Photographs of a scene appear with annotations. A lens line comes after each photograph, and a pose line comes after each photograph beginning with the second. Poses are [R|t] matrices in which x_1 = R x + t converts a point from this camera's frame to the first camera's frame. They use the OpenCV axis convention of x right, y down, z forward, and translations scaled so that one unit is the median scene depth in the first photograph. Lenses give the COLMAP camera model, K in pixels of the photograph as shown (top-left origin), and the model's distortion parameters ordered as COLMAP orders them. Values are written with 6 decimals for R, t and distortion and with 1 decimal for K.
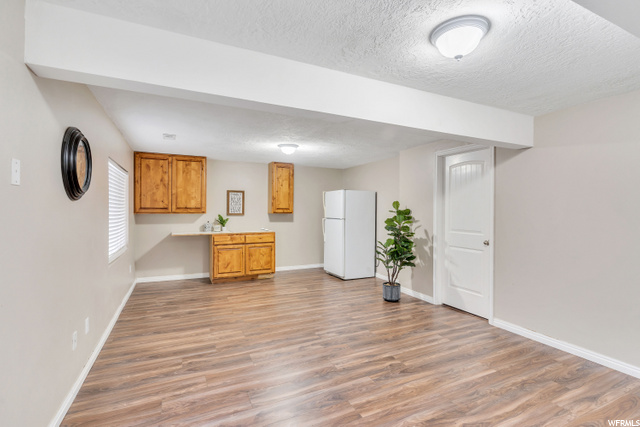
lens RADIAL K [[310.3, 0, 321.9], [0, 310.3, 212.1], [0, 0, 1]] dist [0.000225, 0.000294]
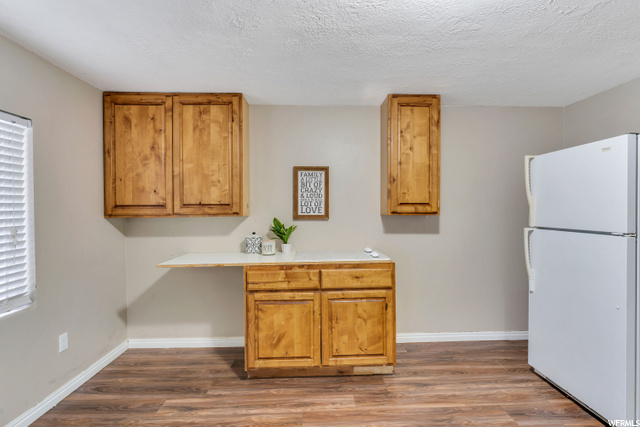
lens RADIAL K [[310.3, 0, 323.0], [0, 310.3, 210.6], [0, 0, 1]] dist [0.000225, 0.000294]
pose [[0.918071, -0.007448, -0.396345, -0.080759], [0.008430, 0.999964, 0.000735, -0.003388], [0.396325, -0.004016, 0.918101, 0.626773]]
